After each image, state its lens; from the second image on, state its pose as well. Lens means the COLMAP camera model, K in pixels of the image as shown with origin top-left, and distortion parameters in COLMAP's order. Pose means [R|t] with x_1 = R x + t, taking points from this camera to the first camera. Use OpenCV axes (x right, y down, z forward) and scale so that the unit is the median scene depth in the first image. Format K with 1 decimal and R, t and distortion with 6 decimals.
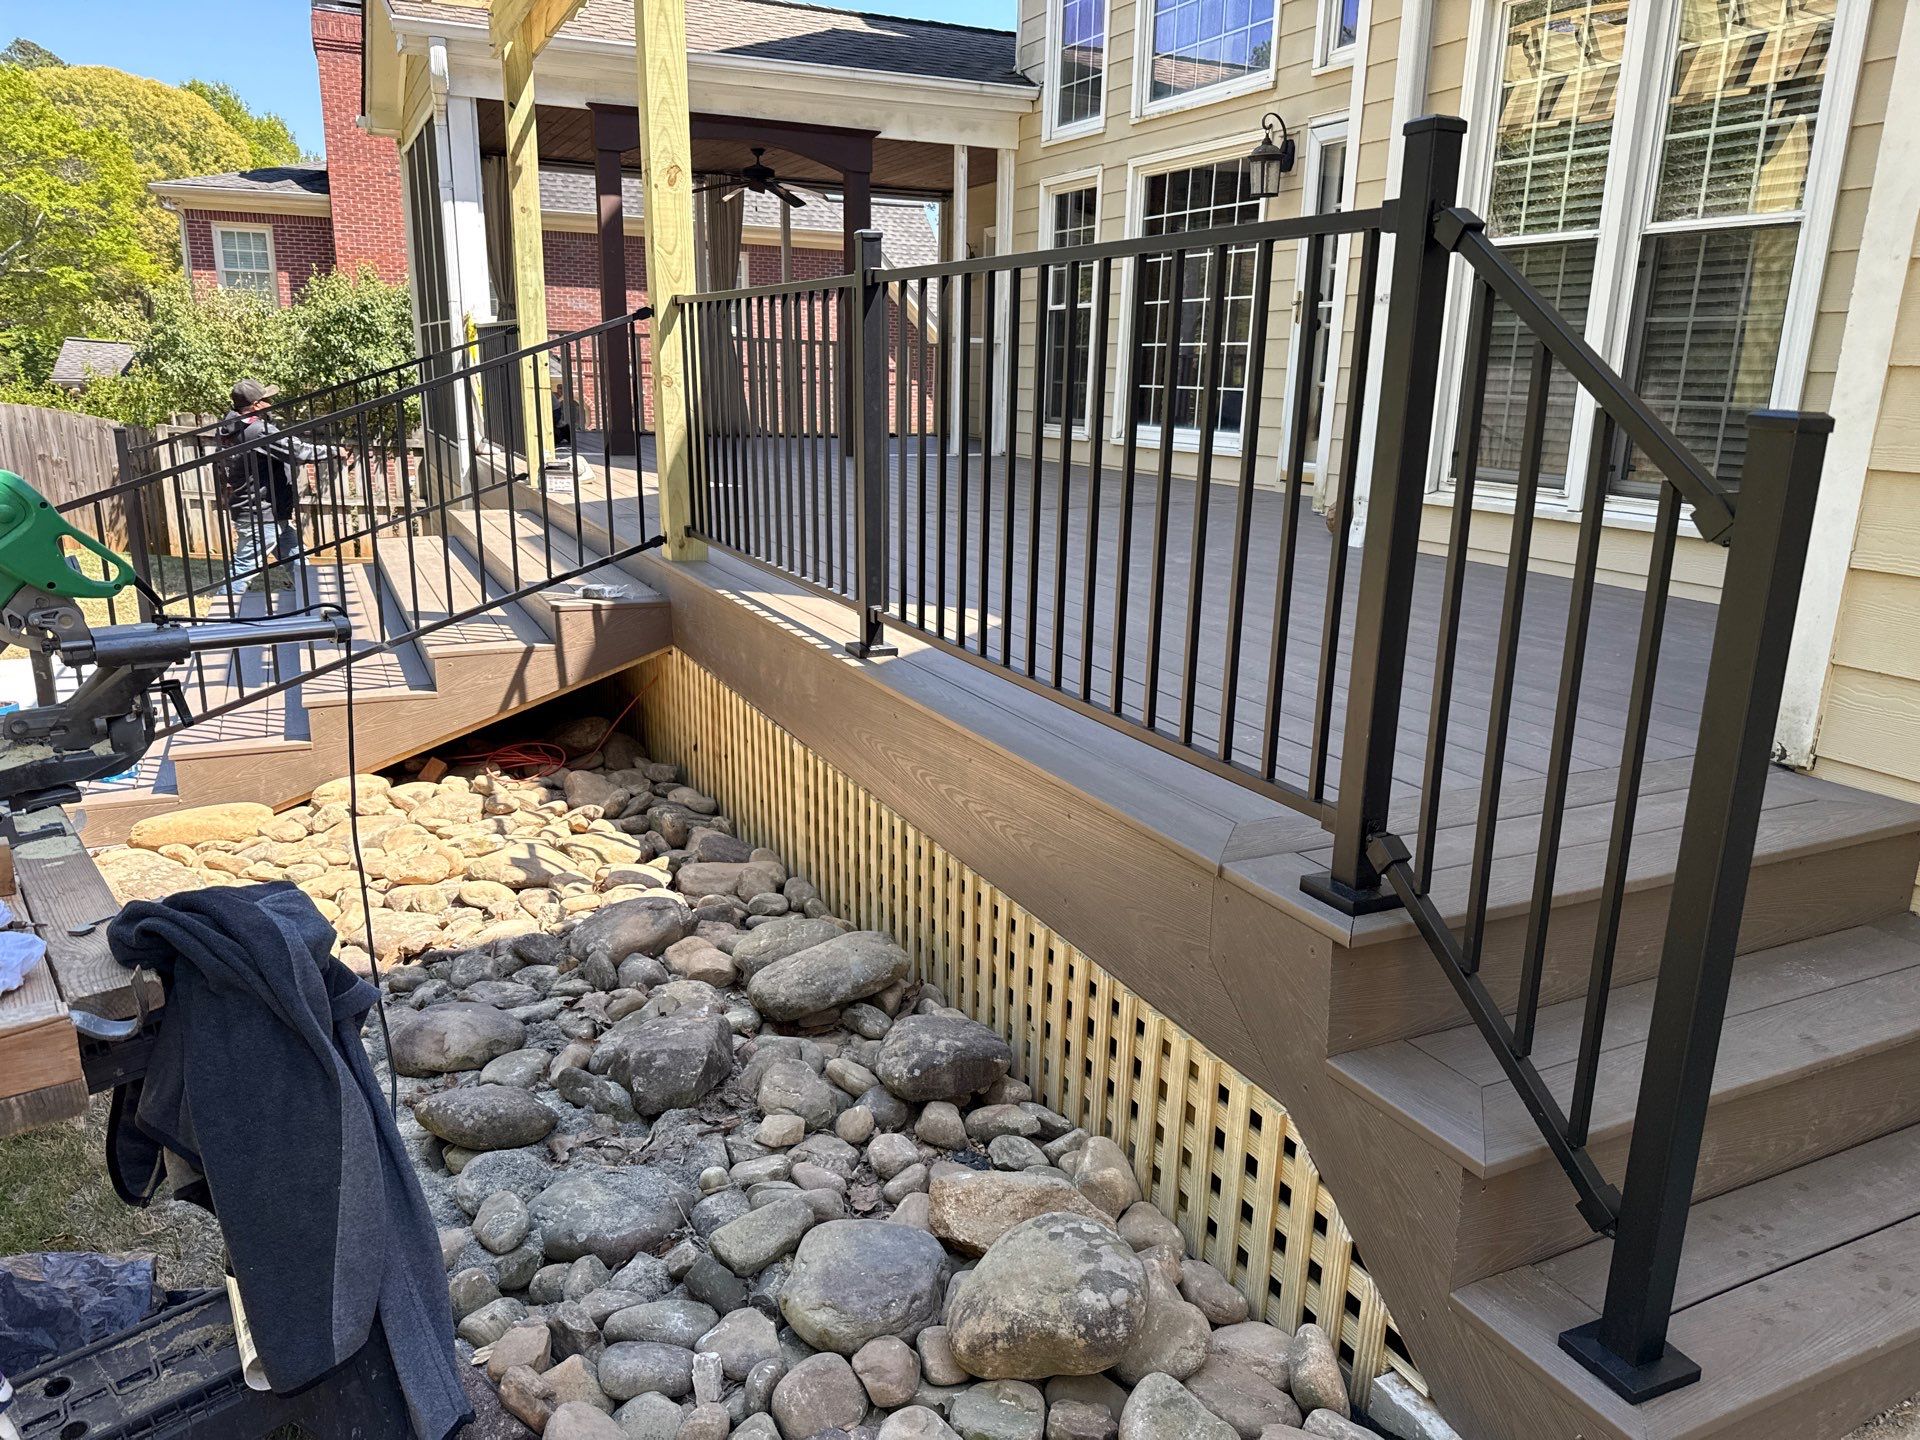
lens RADIAL K [[1345.2, 0, 964.8], [0, 1345.2, 729.6], [0, 0, 1]] dist [0.071423, -0.120877]
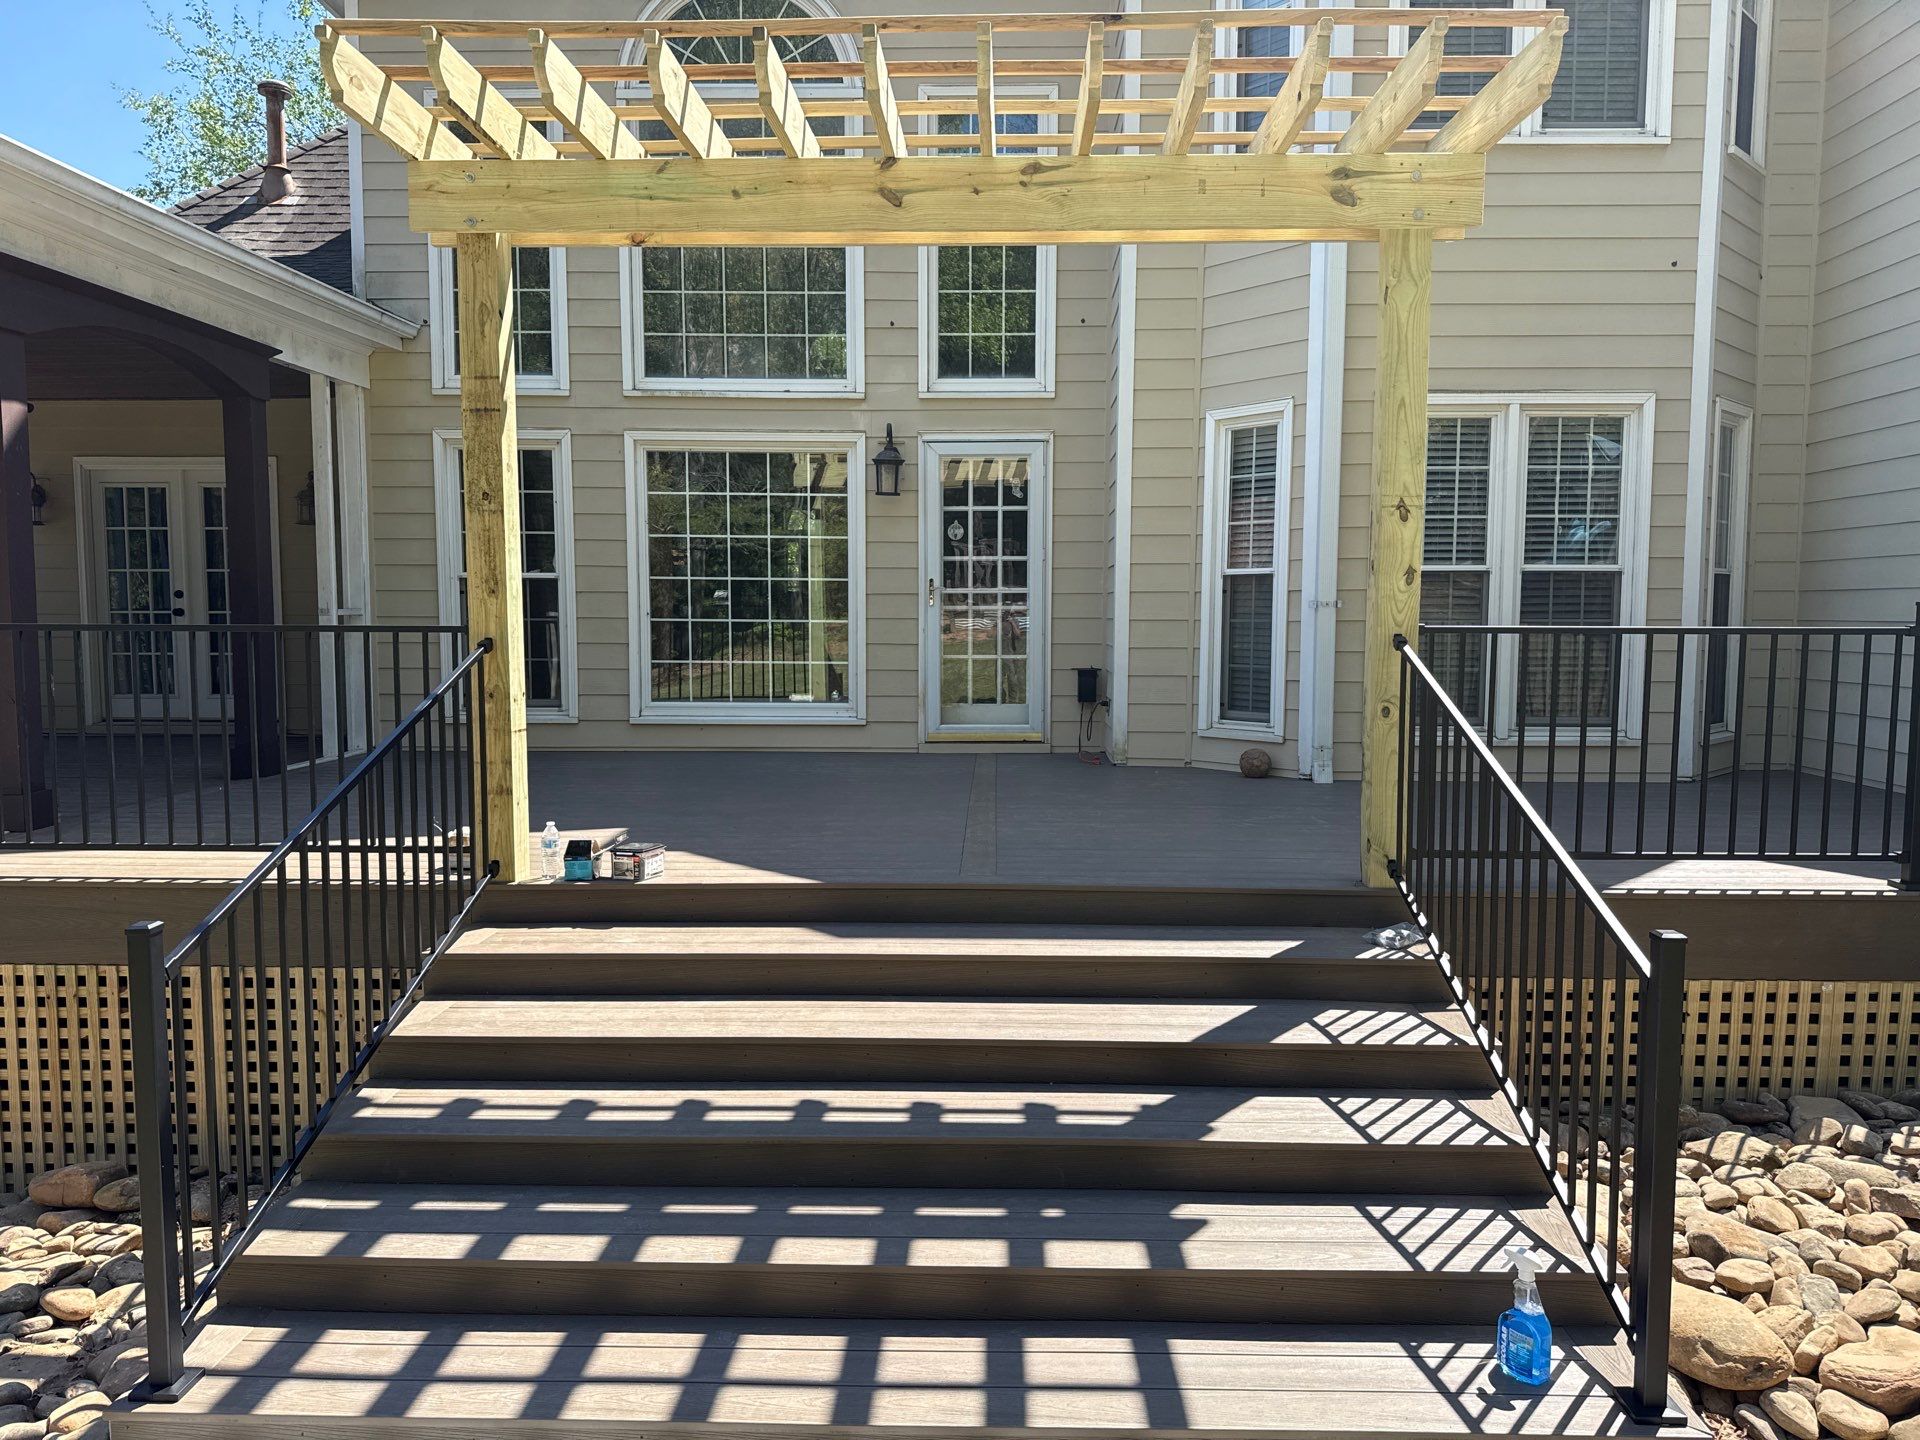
lens RADIAL K [[1350.6, 0, 960.0], [0, 1350.6, 720.0], [0, 0, 1]] dist [0.010128, -0.006179]
pose [[0.463587, -0.094457, 0.881002, -1.597380], [0.237035, 0.971283, -0.020592, -0.395573], [-0.853757, 0.218375, 0.472664, 1.059296]]
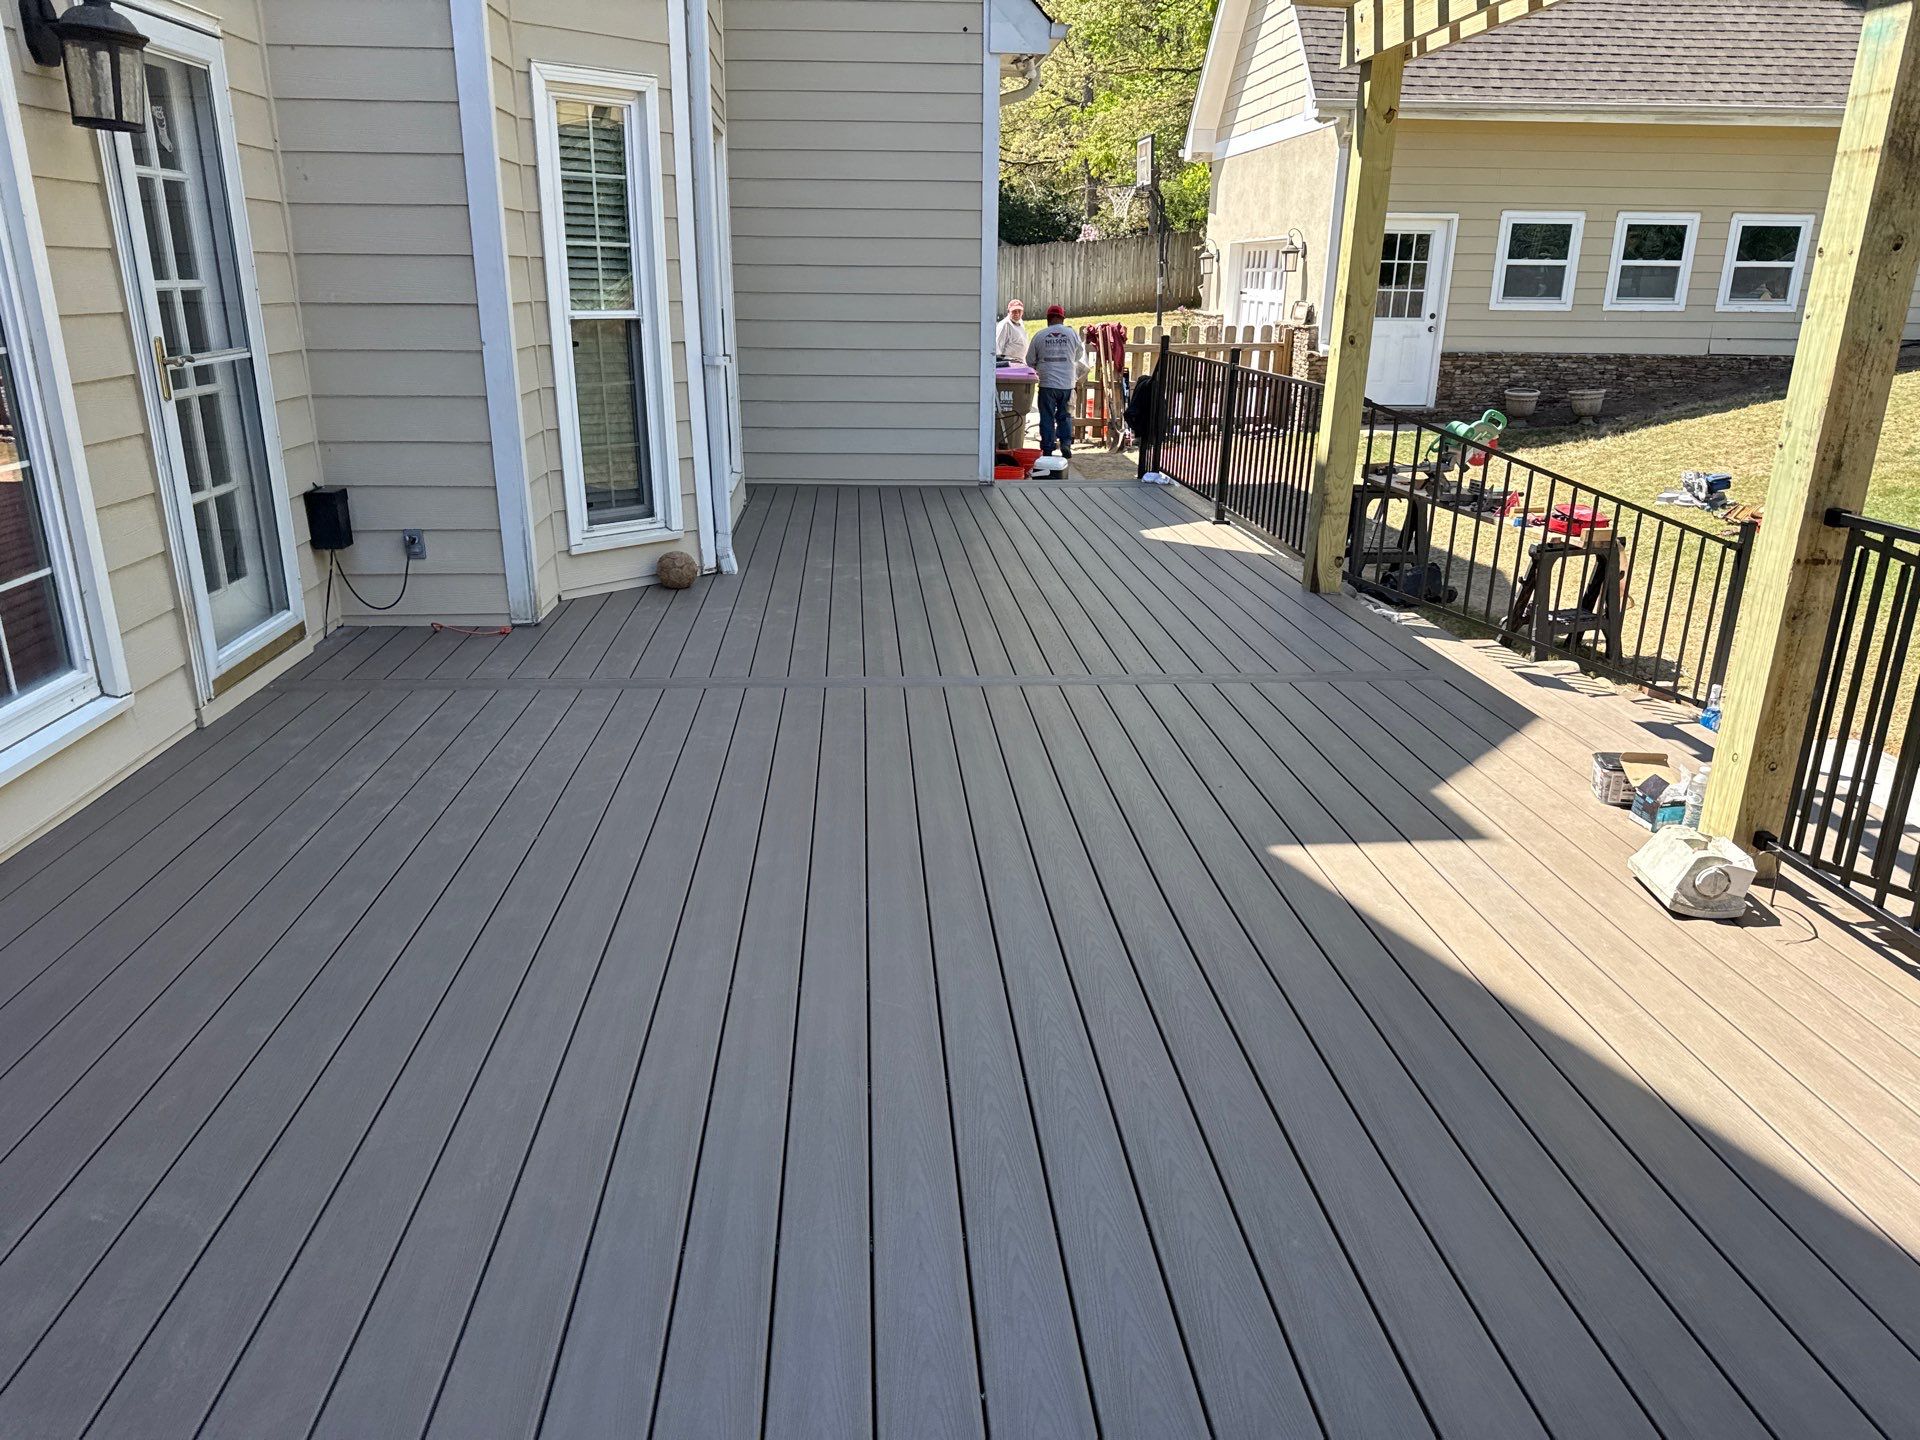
lens RADIAL K [[1361.2, 0, 960.3], [0, 1361.2, 733.4], [0, 0, 1]] dist [0.002963, -0.016406]
pose [[-0.929508, -0.150632, 0.336639, -0.457606], [0.061629, 0.836512, 0.544473, -0.991144], [-0.363617, 0.526838, -0.768260, 2.956799]]
